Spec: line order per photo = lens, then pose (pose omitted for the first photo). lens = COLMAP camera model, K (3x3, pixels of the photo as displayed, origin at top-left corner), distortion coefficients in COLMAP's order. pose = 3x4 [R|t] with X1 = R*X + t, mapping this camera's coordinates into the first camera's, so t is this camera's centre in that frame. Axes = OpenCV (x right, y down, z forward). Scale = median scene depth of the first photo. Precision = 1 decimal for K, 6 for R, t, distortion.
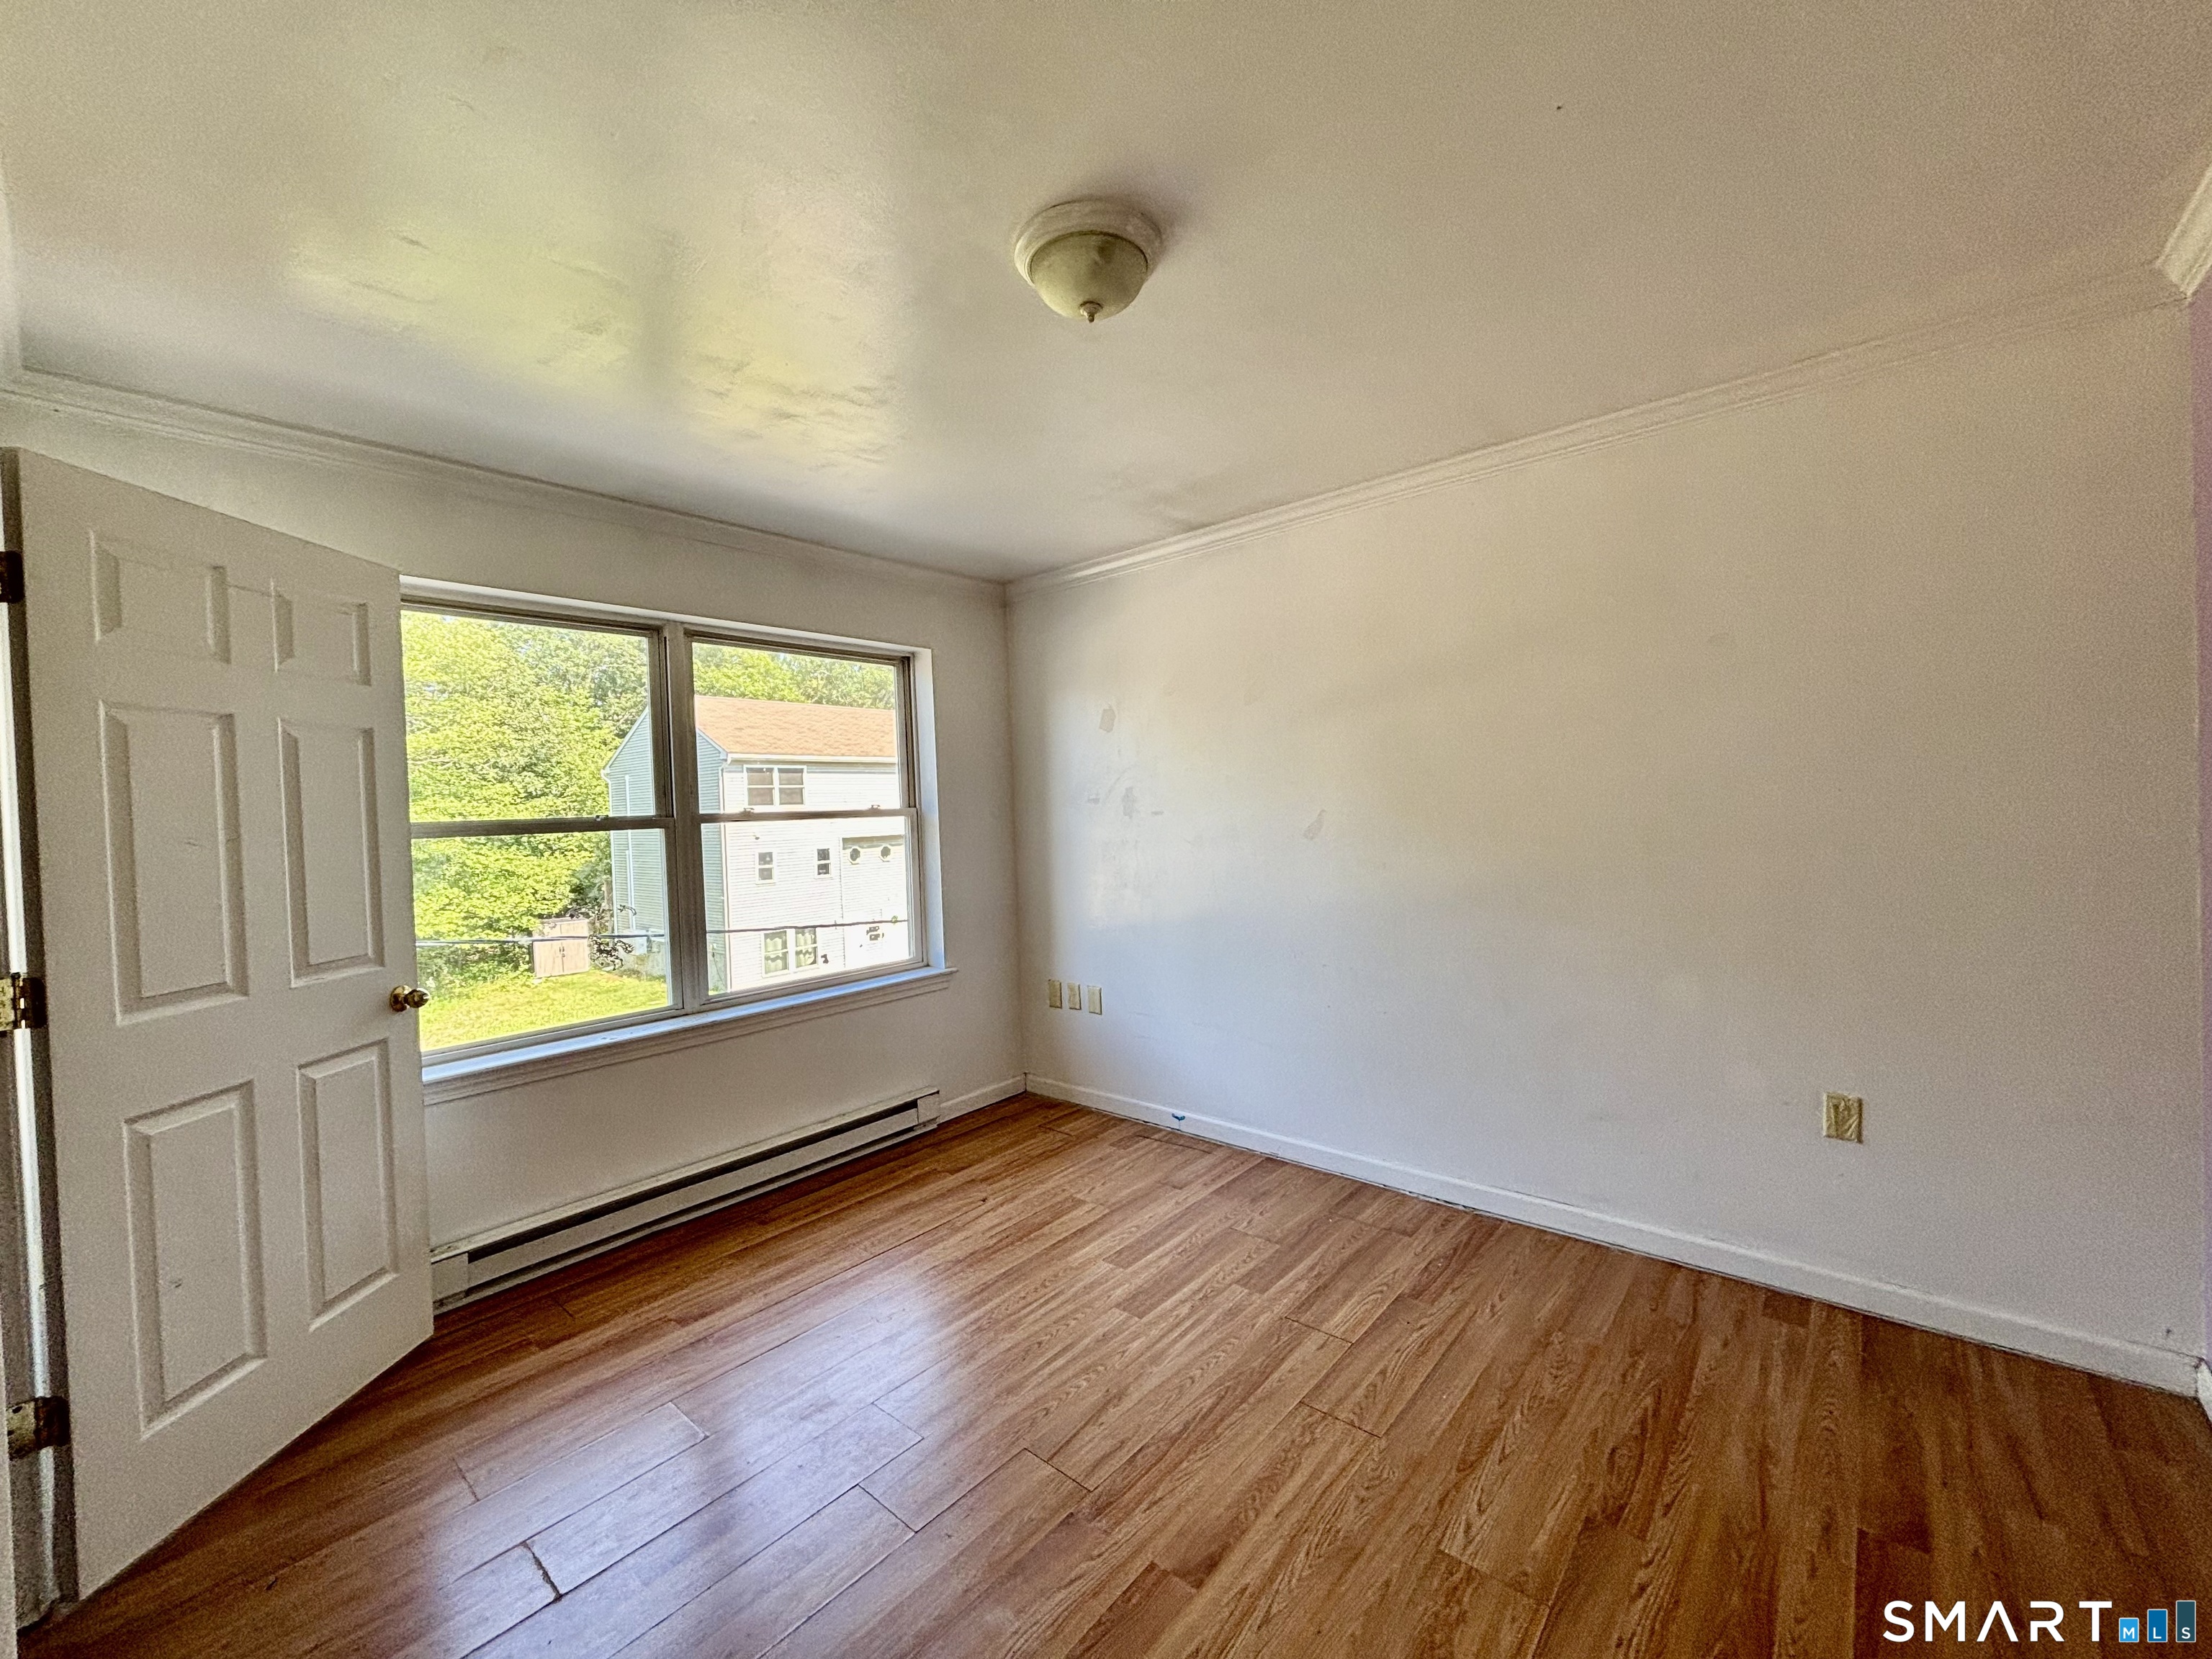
lens RADIAL K [[891.7, 0, 1107.6], [0, 891.7, 820.7], [0, 0, 1]] dist [0.000214, -0.000191]
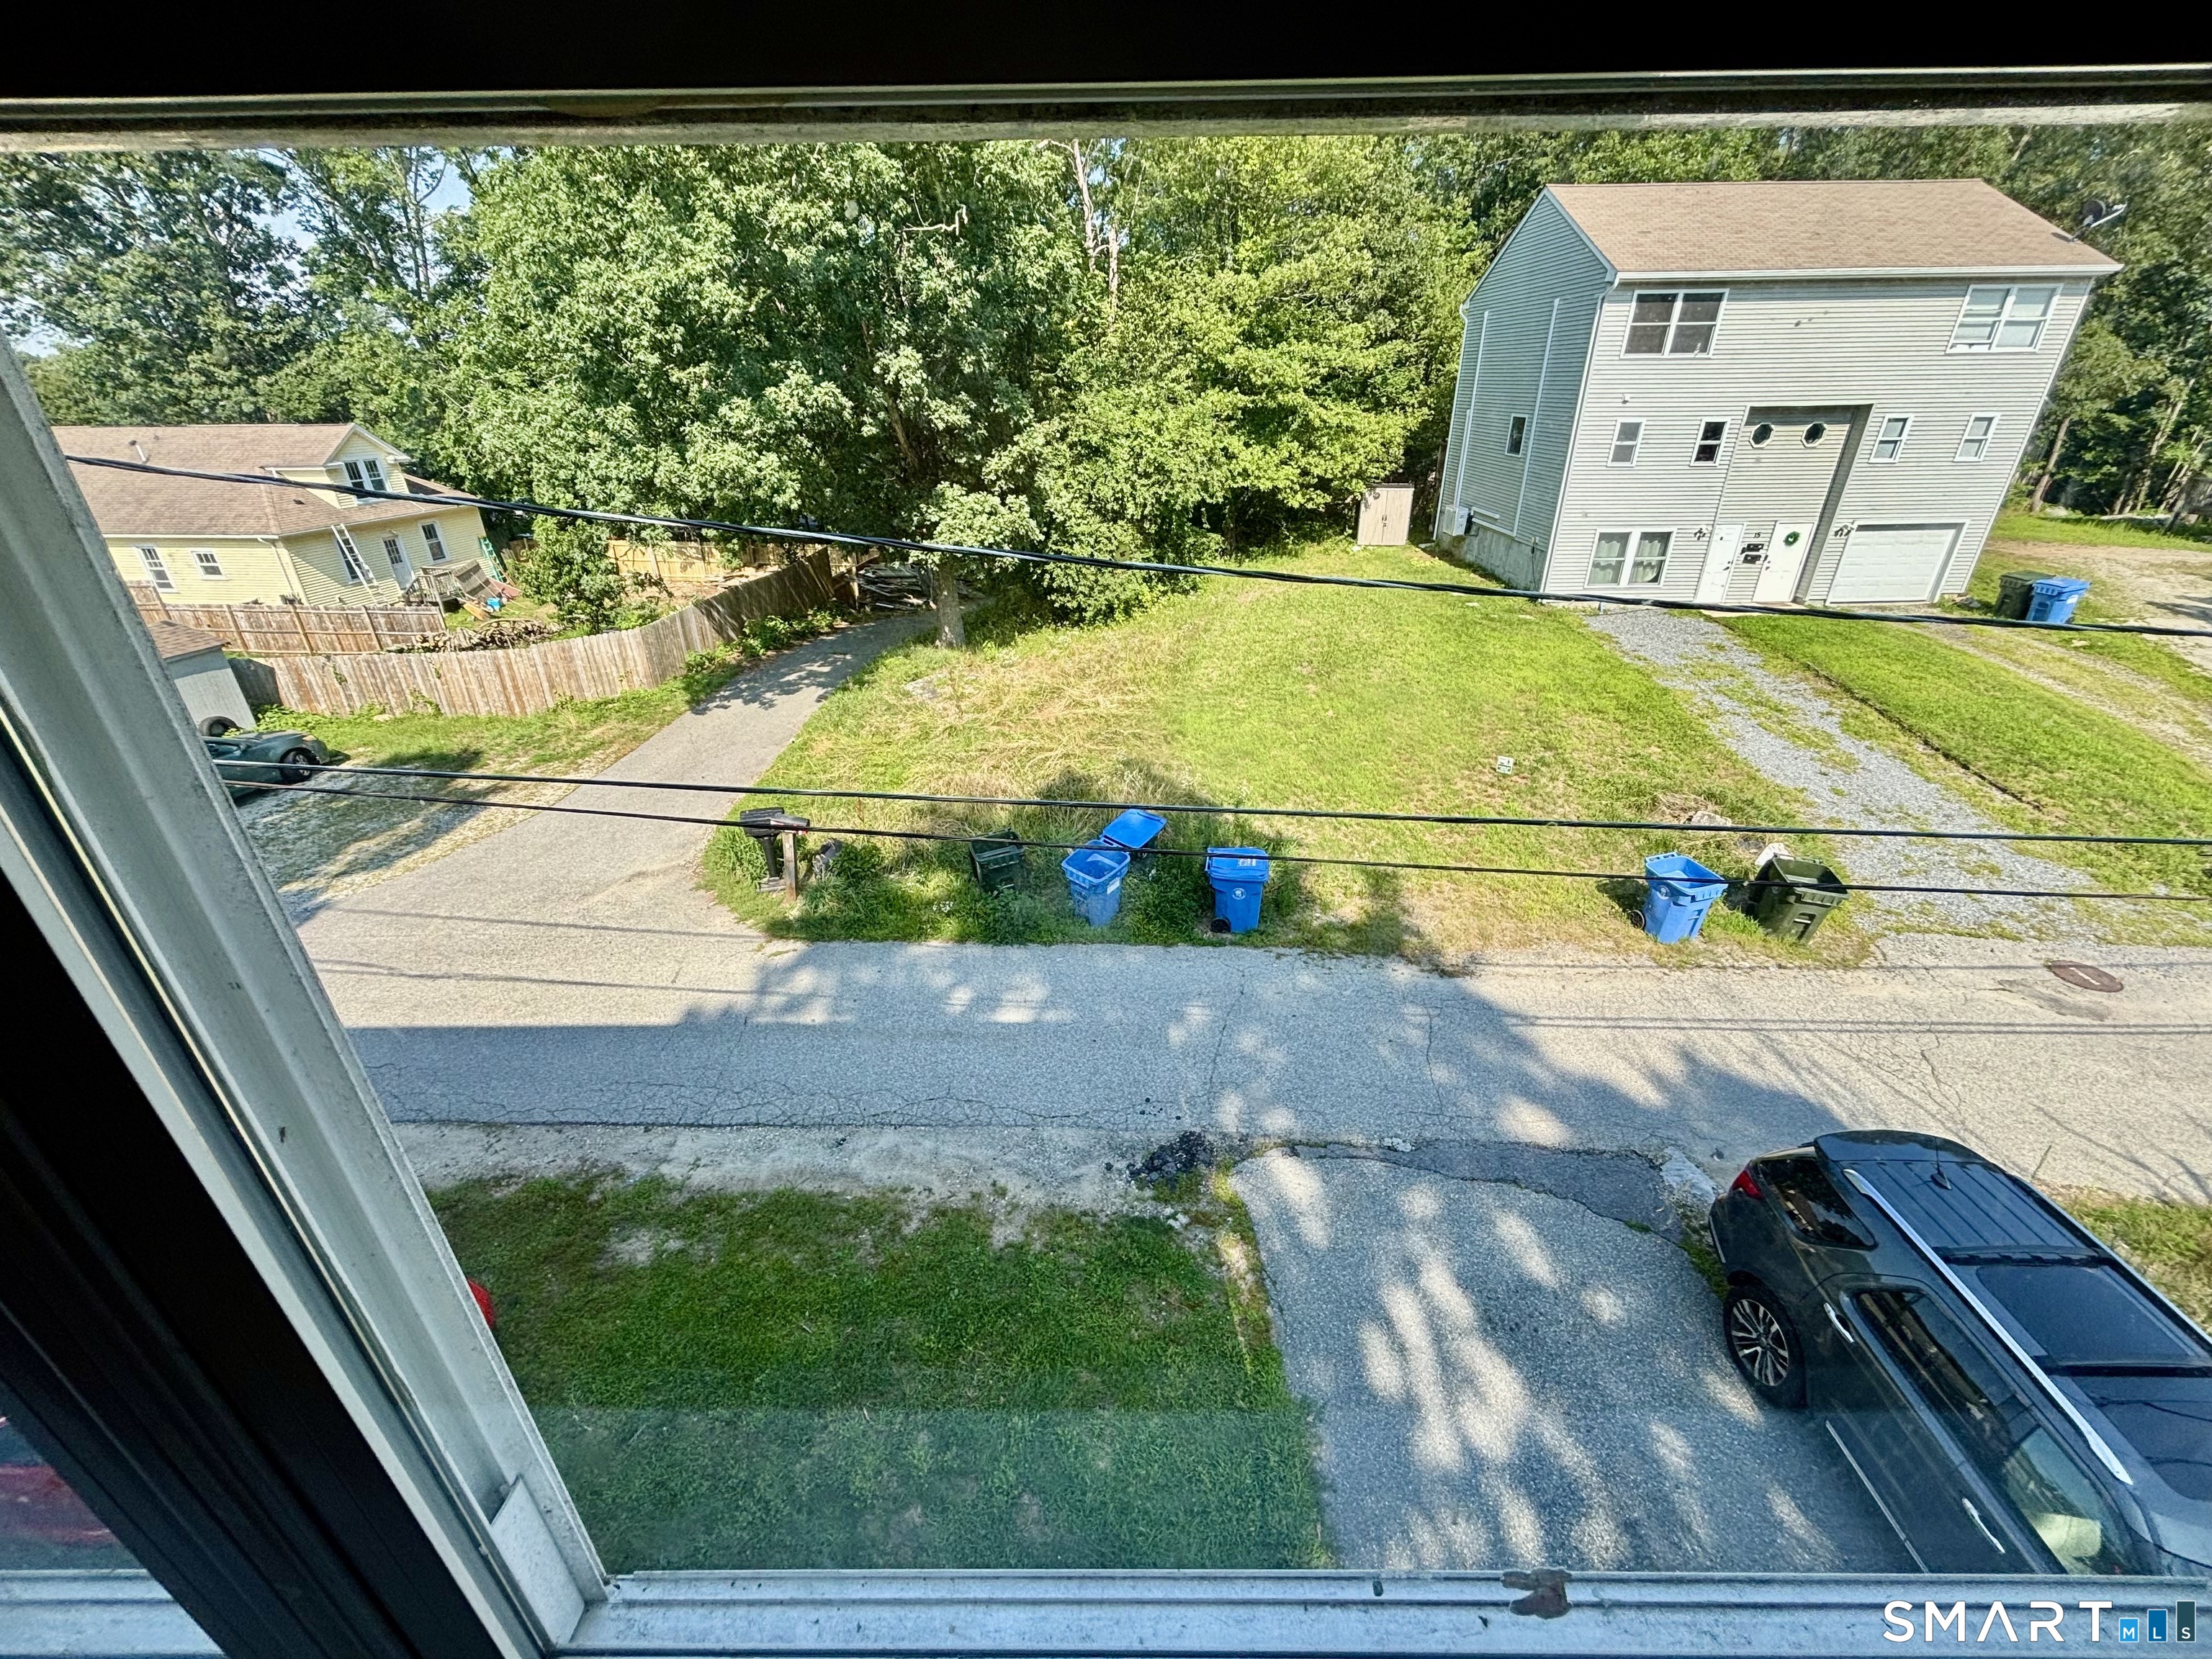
lens RADIAL K [[891.7, 0, 1108.5], [0, 891.7, 819.1], [0, 0, 1]] dist [0.000214, -0.000191]
pose [[0.649855, 0.361799, -0.668424, -0.044157], [-0.026860, 0.889820, 0.455520, 0.001442], [0.759584, -0.278068, 0.587971, 0.124105]]
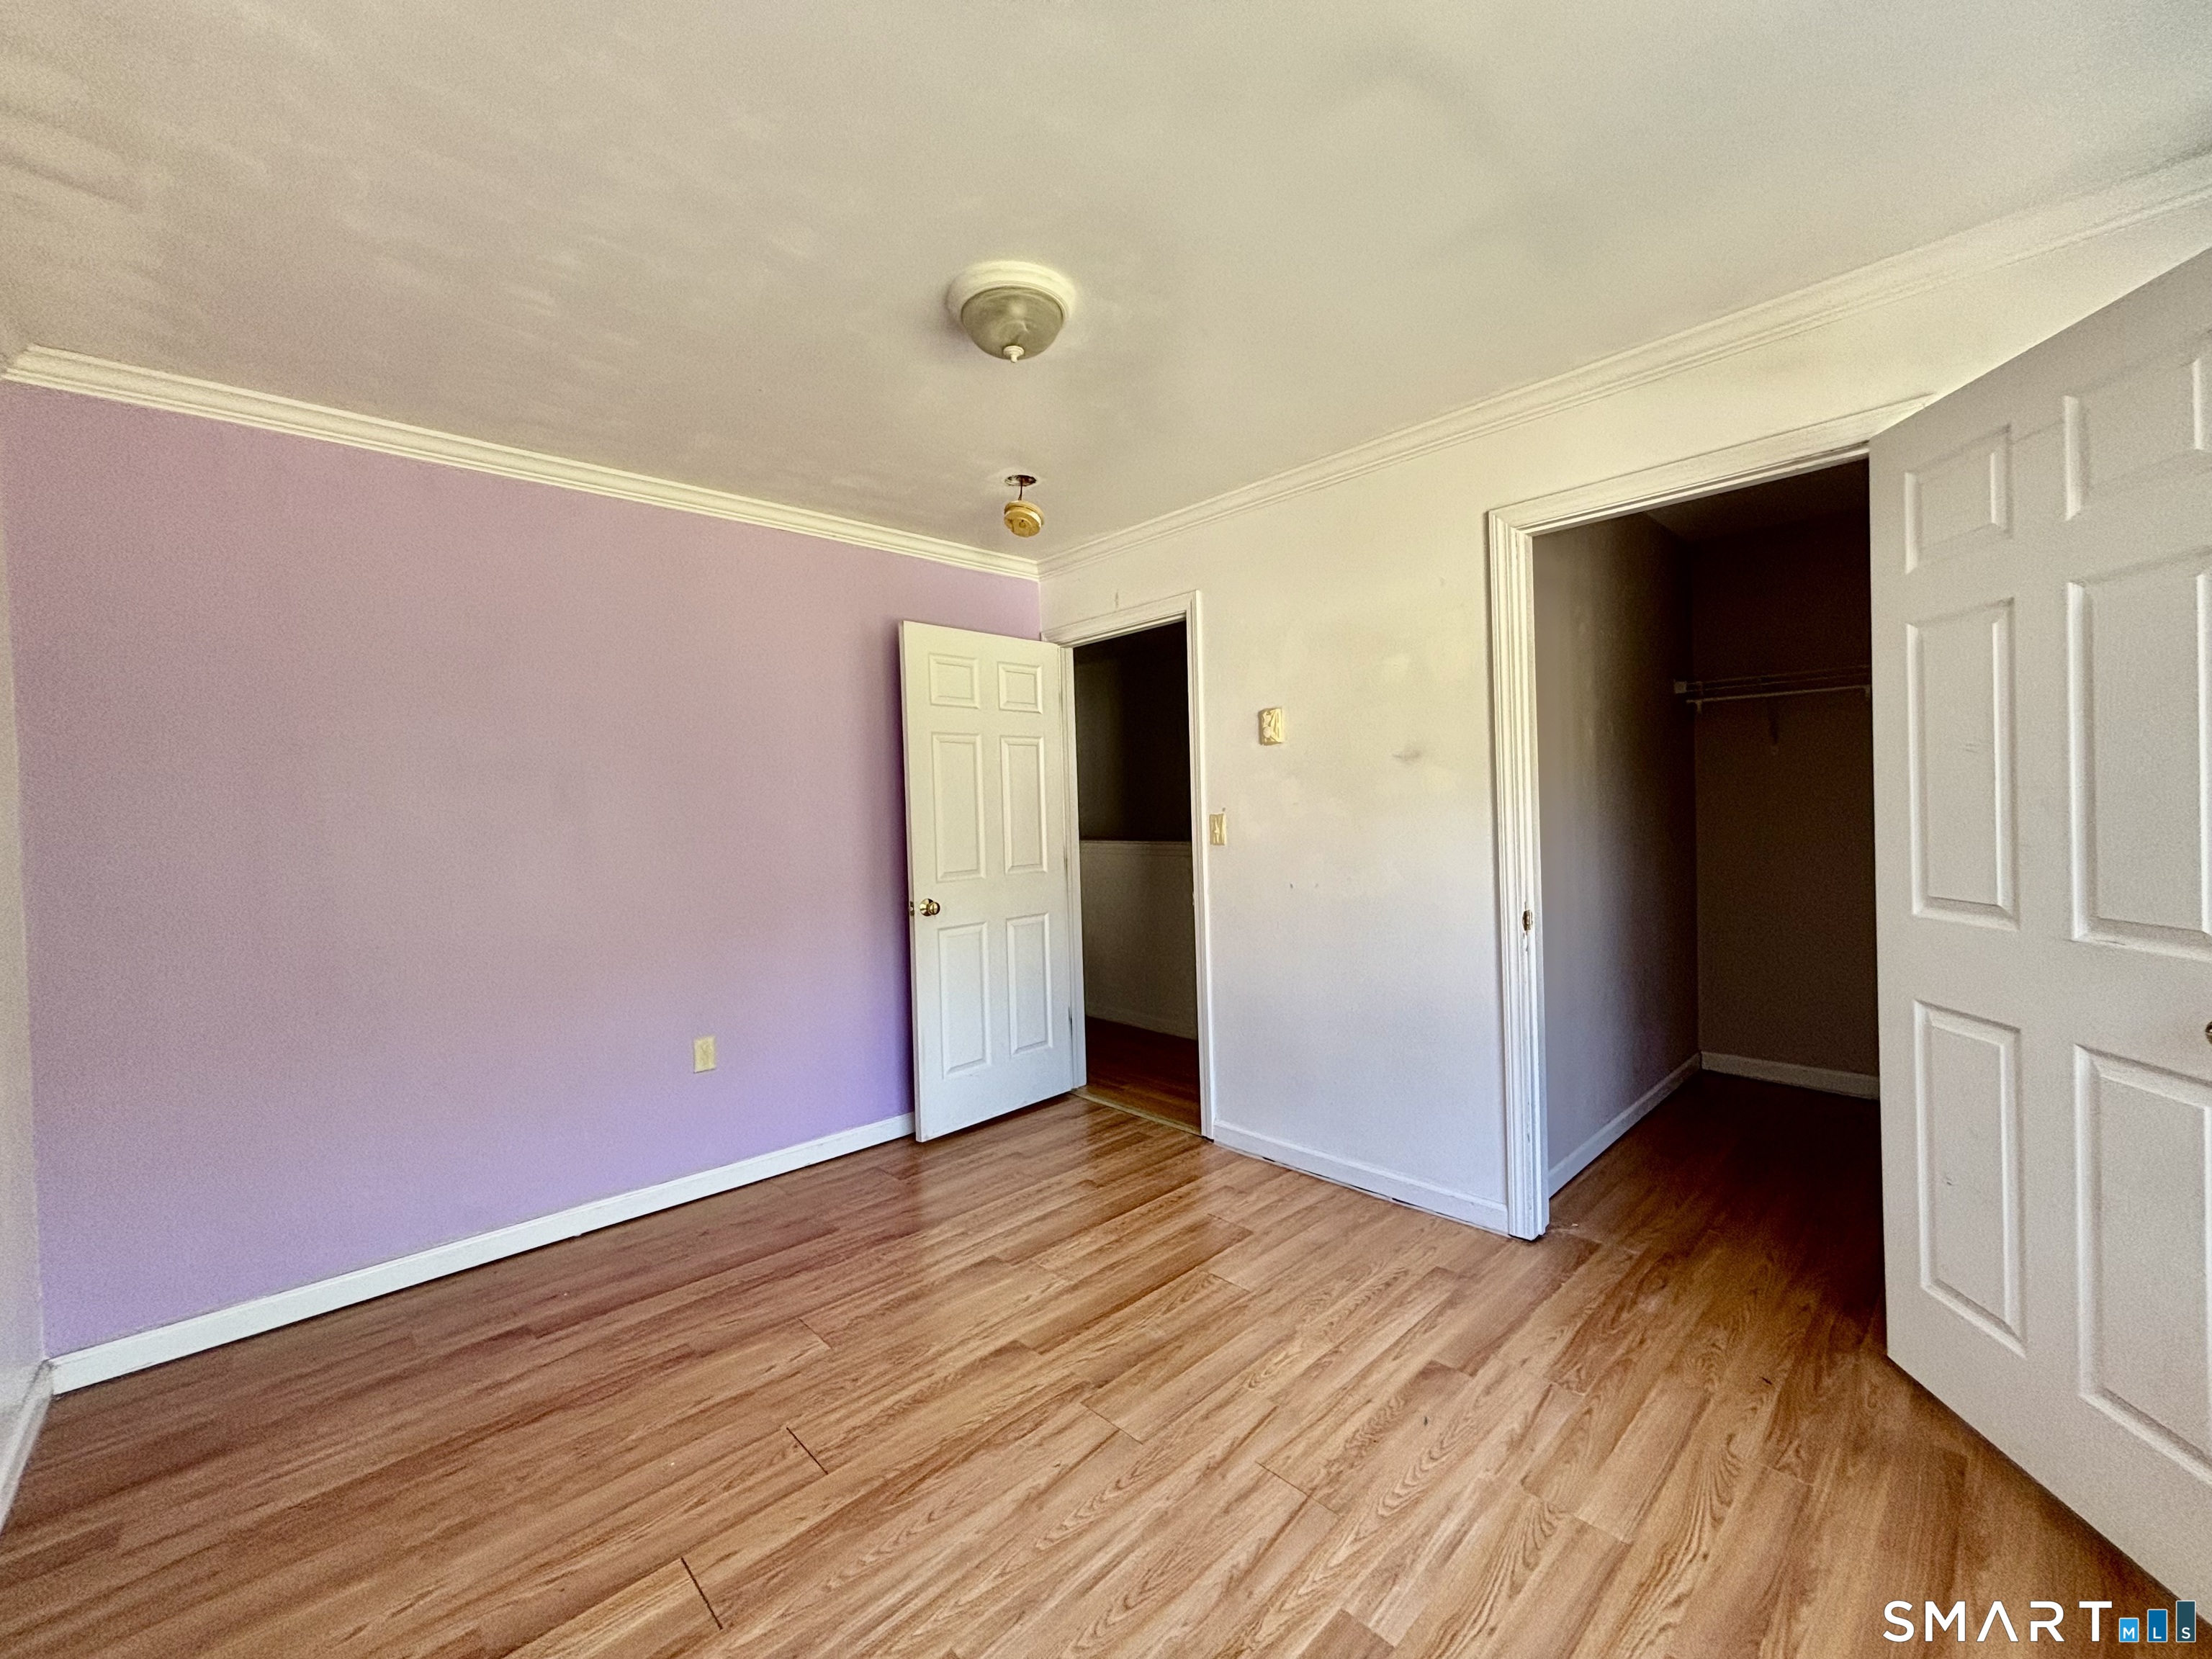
lens RADIAL K [[891.7, 0, 1117.6], [0, 891.7, 818.3], [0, 0, 1]] dist [0.000214, -0.000191]
pose [[-0.993647, 0.064695, 0.092091, -0.159052], [0.067926, 0.997164, 0.032389, 0.003845], [-0.089734, 0.038439, -0.995224, 1.549463]]
